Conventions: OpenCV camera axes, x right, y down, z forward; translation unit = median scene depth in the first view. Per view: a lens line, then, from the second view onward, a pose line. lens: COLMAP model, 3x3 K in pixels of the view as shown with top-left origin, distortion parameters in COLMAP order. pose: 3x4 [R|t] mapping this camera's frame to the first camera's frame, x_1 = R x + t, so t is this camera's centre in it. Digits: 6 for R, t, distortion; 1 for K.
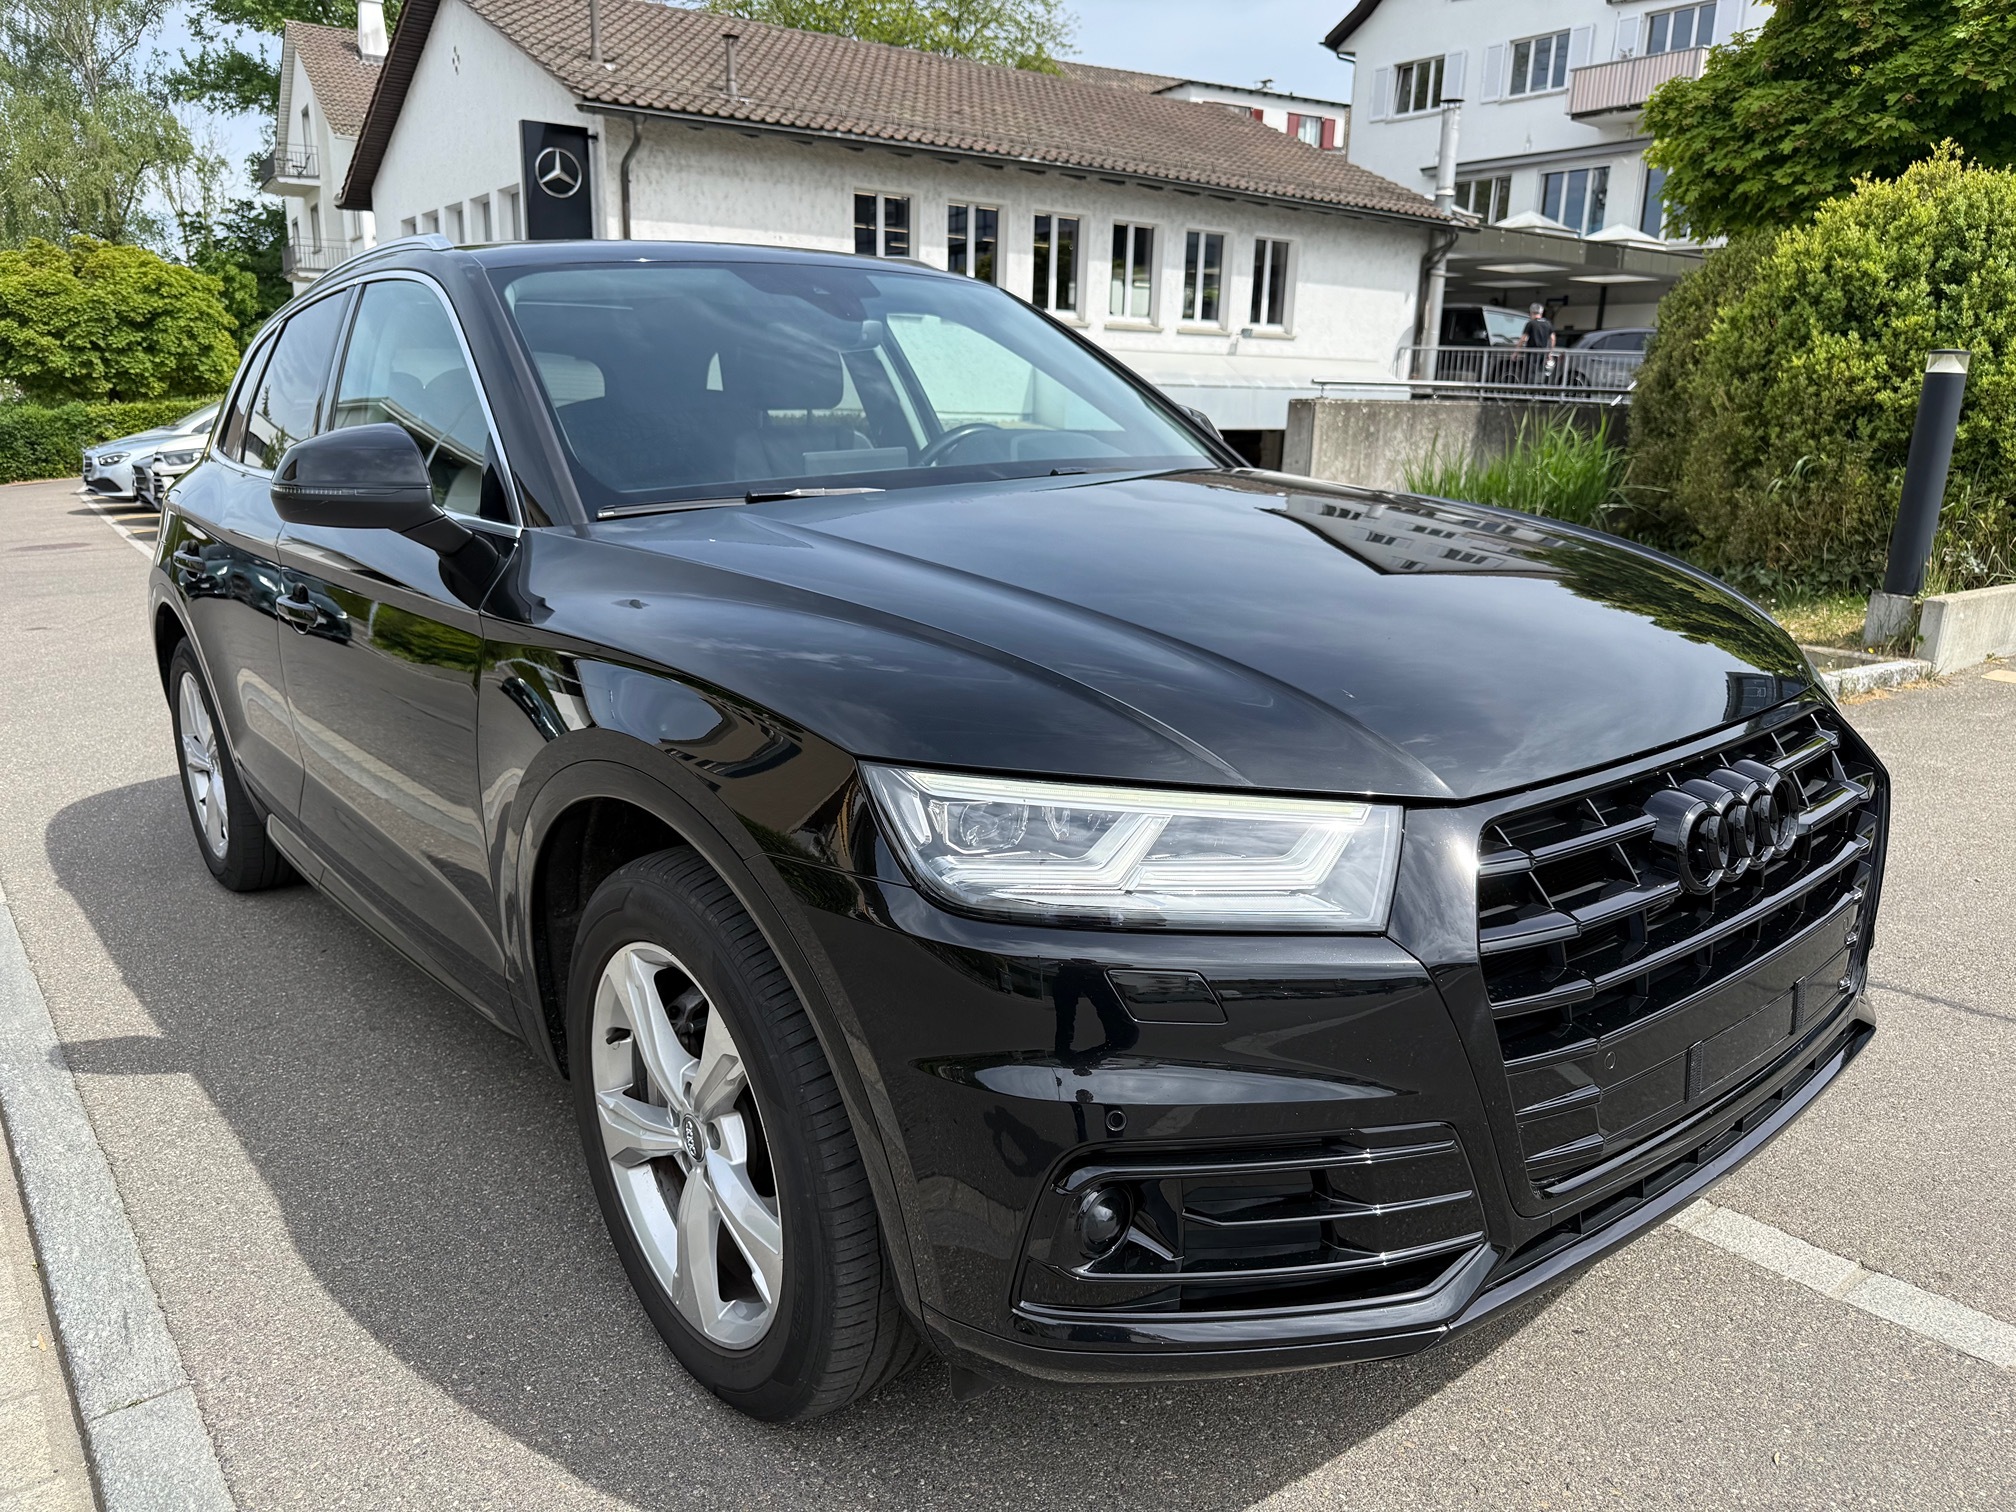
lens RADIAL K [[1436.3, 0, 973.4], [0, 1436.3, 746.6], [0, 0, 1]] dist [0.036428, -0.045765]
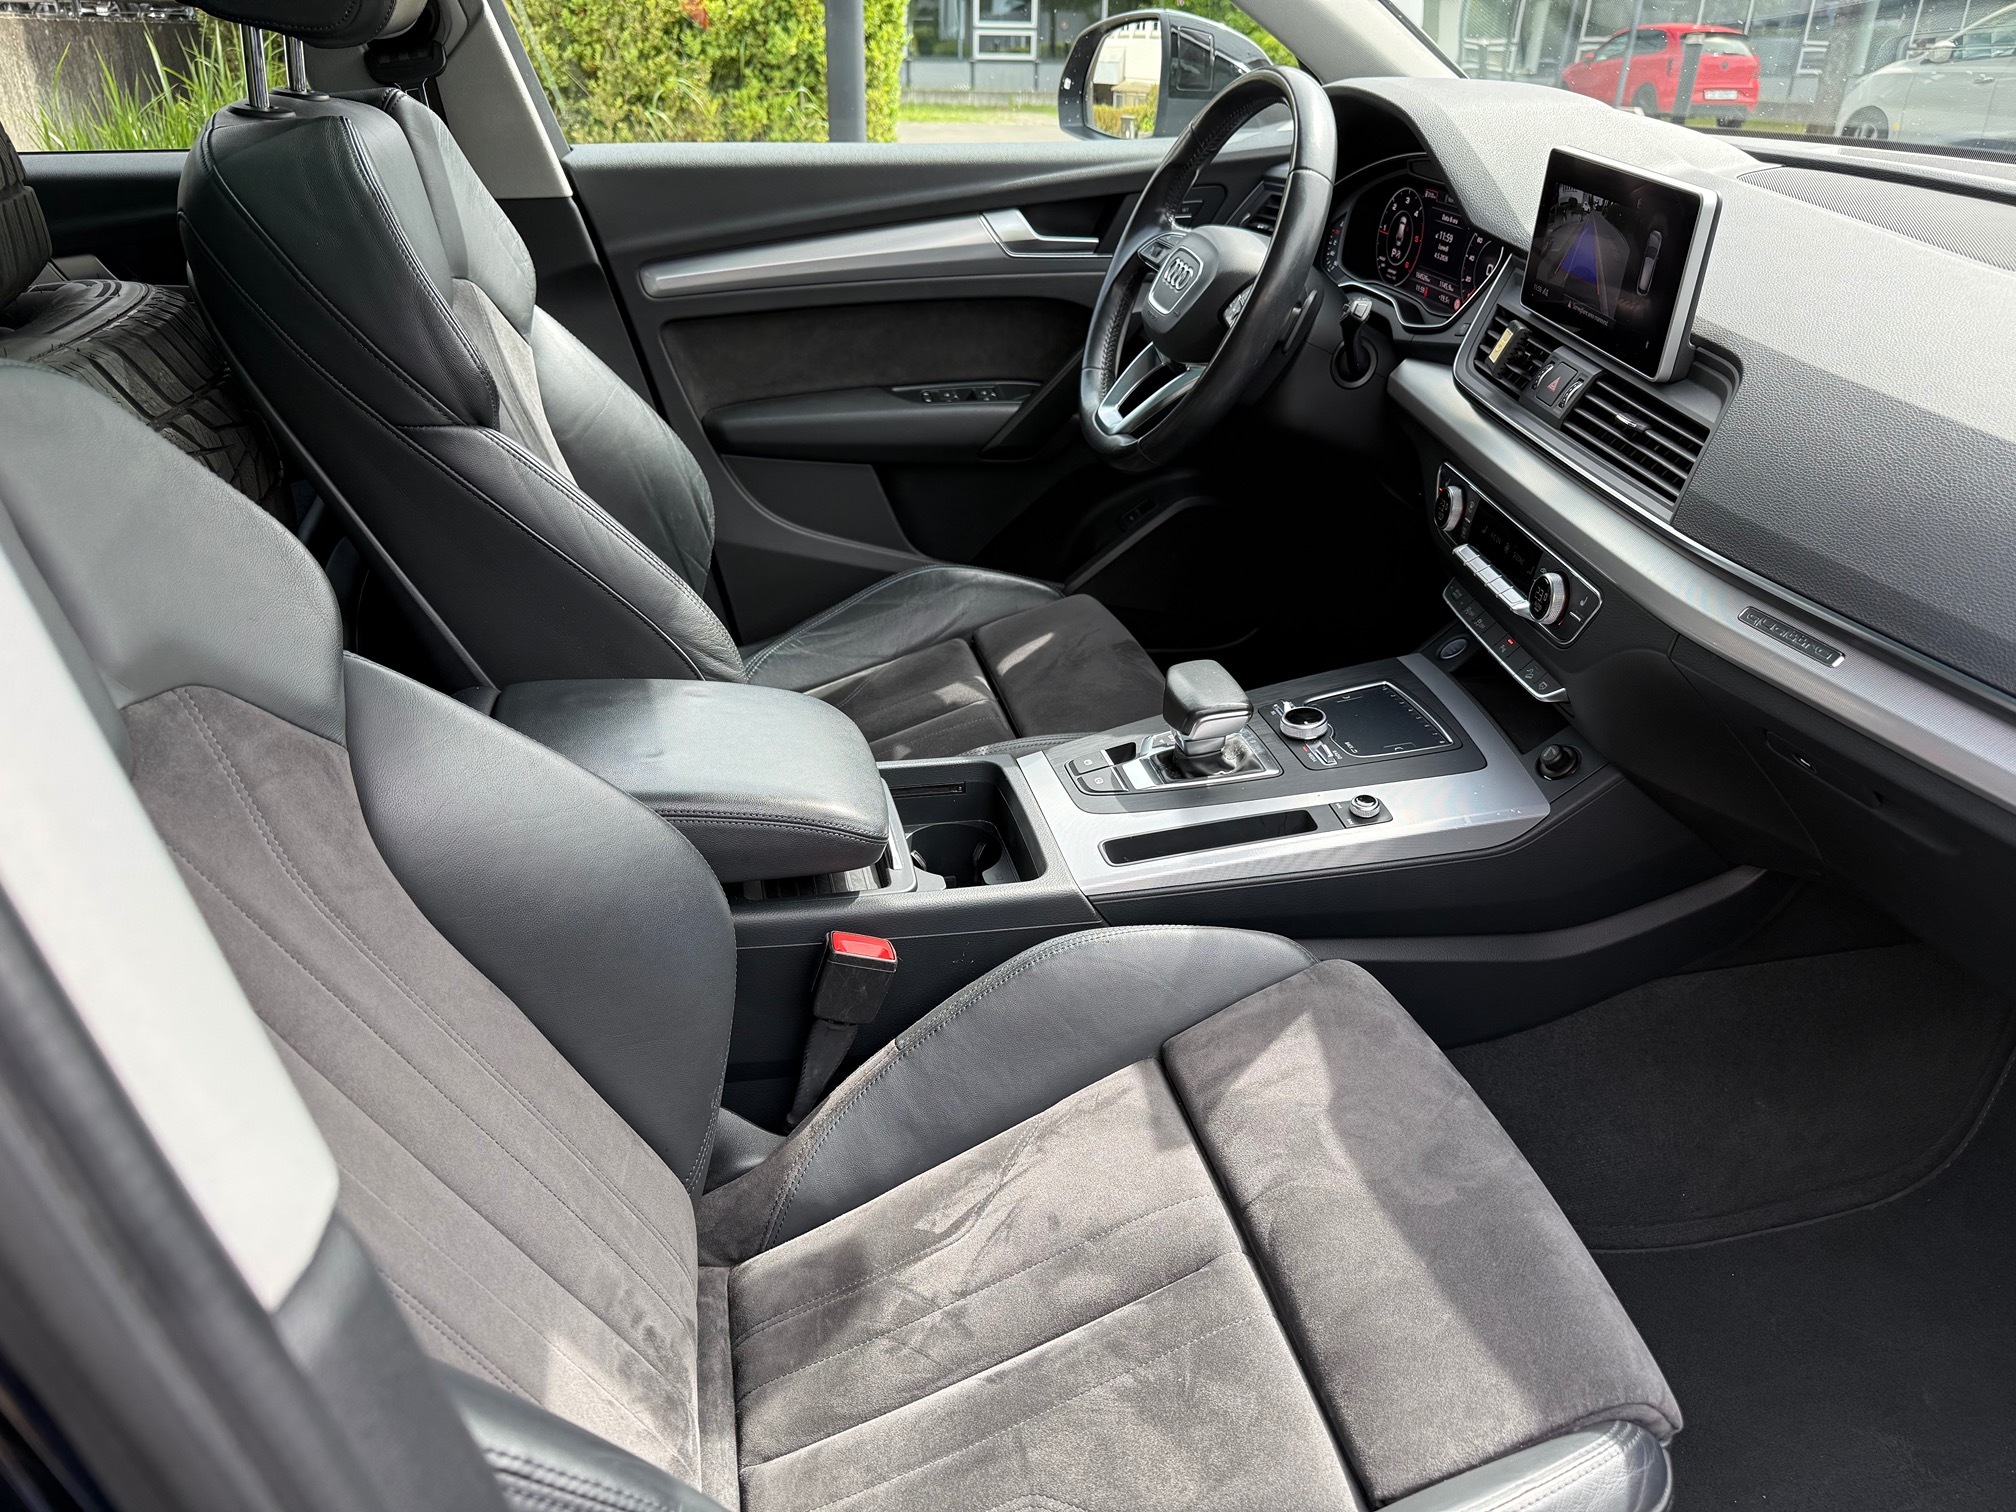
lens RADIAL K [[1436.3, 0, 1000.6], [0, 1436.3, 799.6], [0, 0, 1]] dist [0.036428, -0.045765]
pose [[0.426034, -0.434634, 0.793466, -0.165471], [0.211441, 0.900587, 0.379783, -0.075208], [-0.879652, 0.005971, 0.475580, 0.311459]]
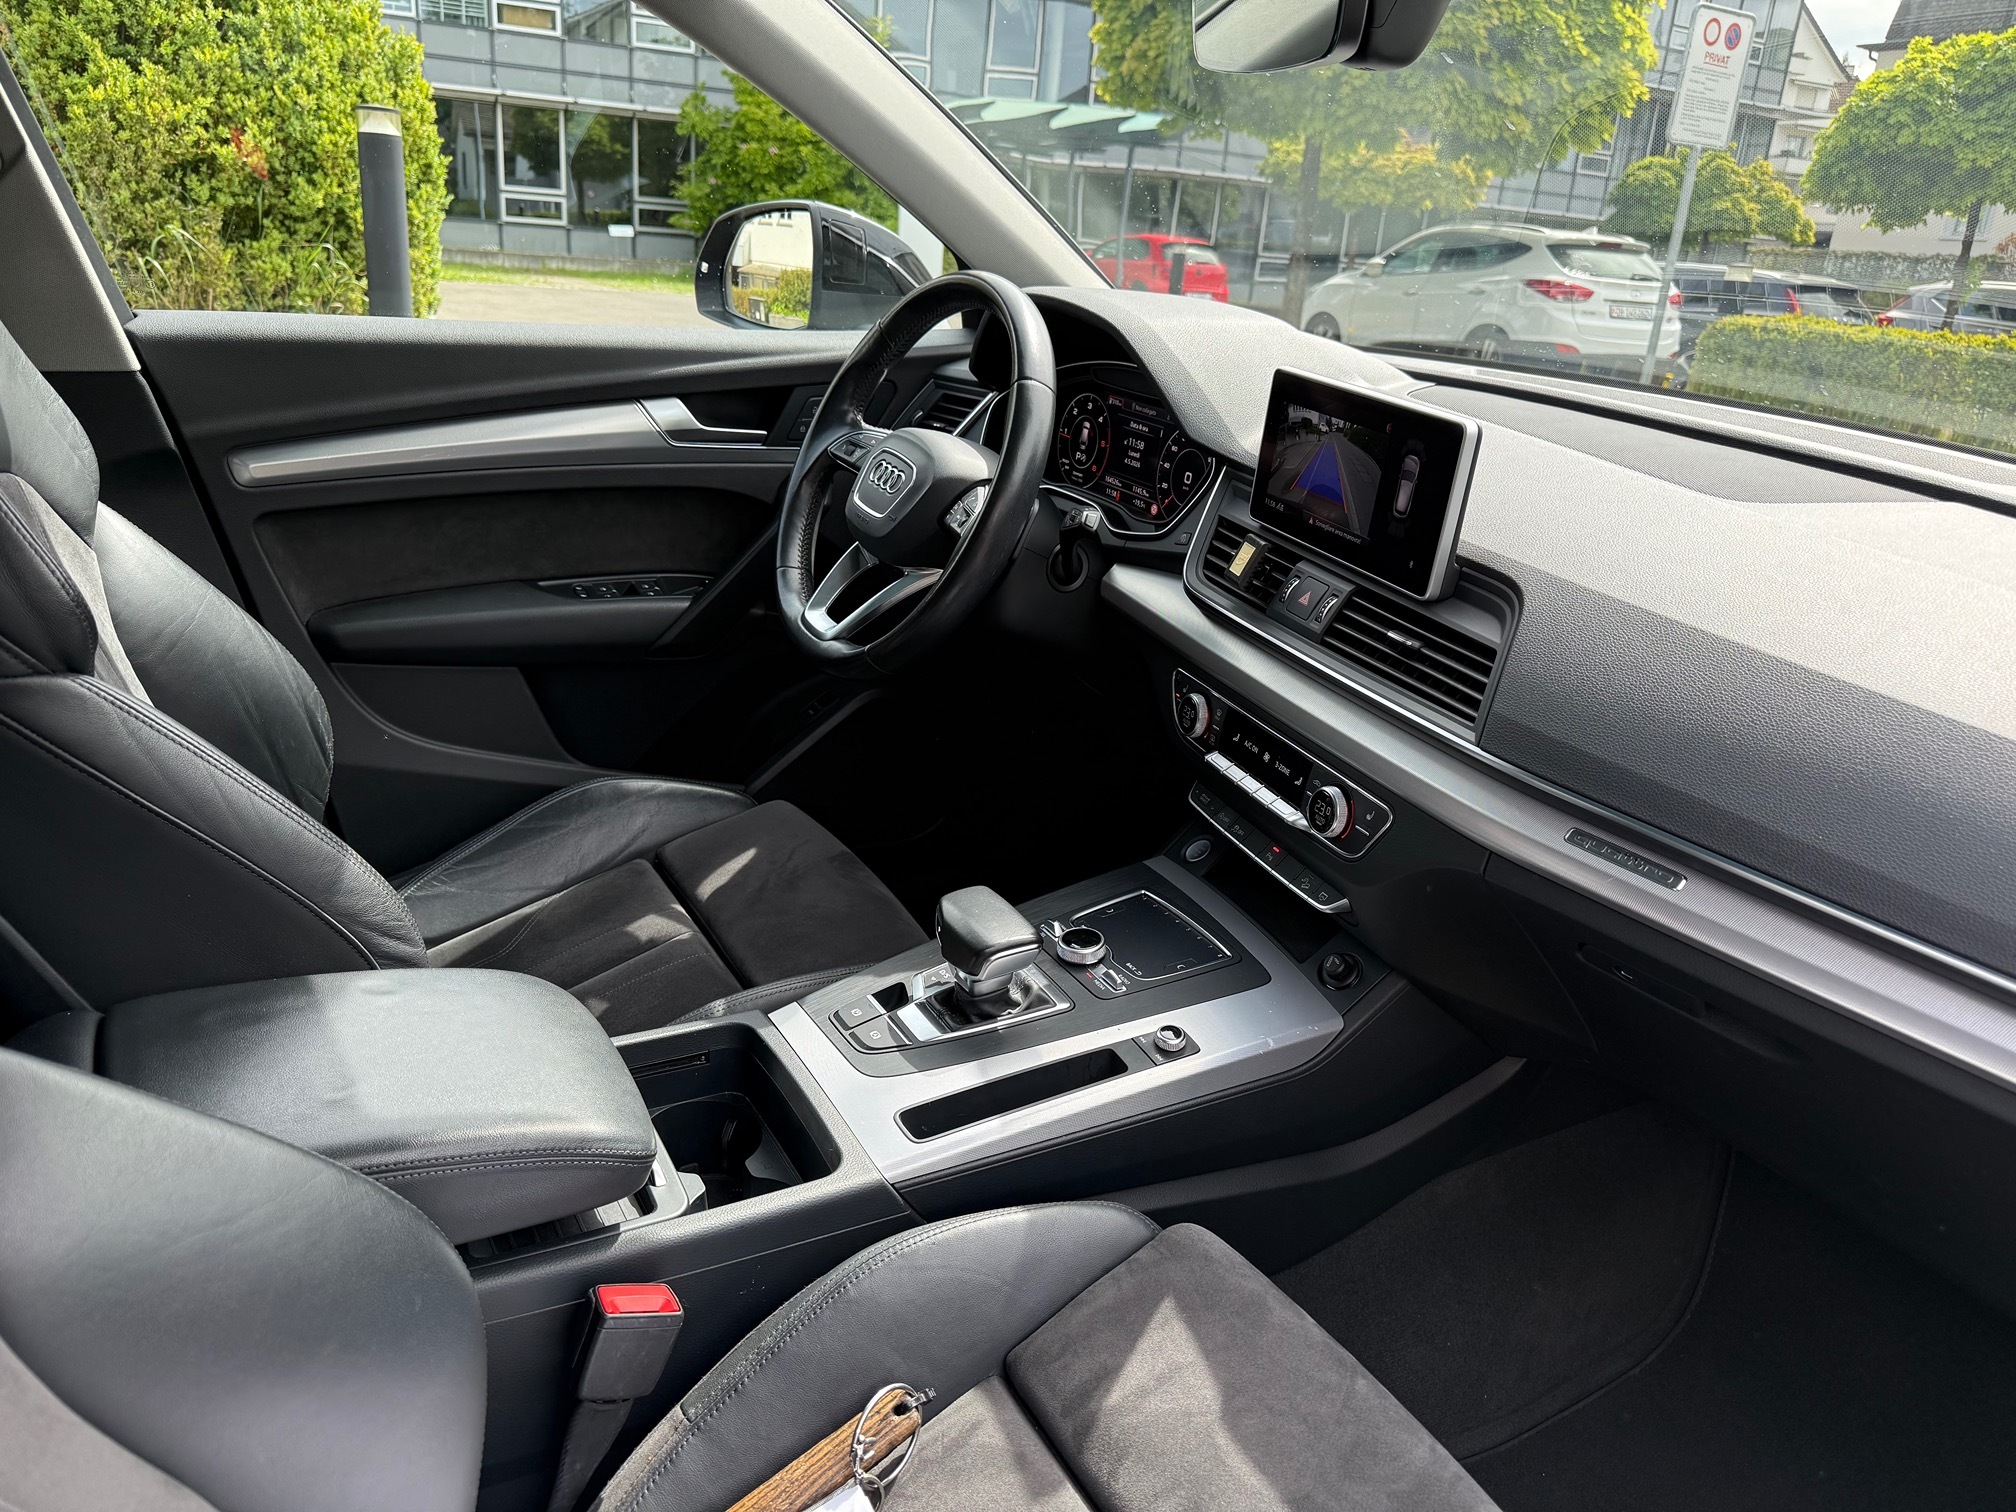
lens RADIAL K [[1436.3, 0, 1021.0], [0, 1436.3, 770.5], [0, 0, 1]] dist [0.036428, -0.045765]
pose [[0.122857, -0.351454, 0.928109, -0.152512], [0.165278, 0.929379, 0.330056, -0.082461], [-0.978565, 0.112846, 0.172269, 0.336978]]
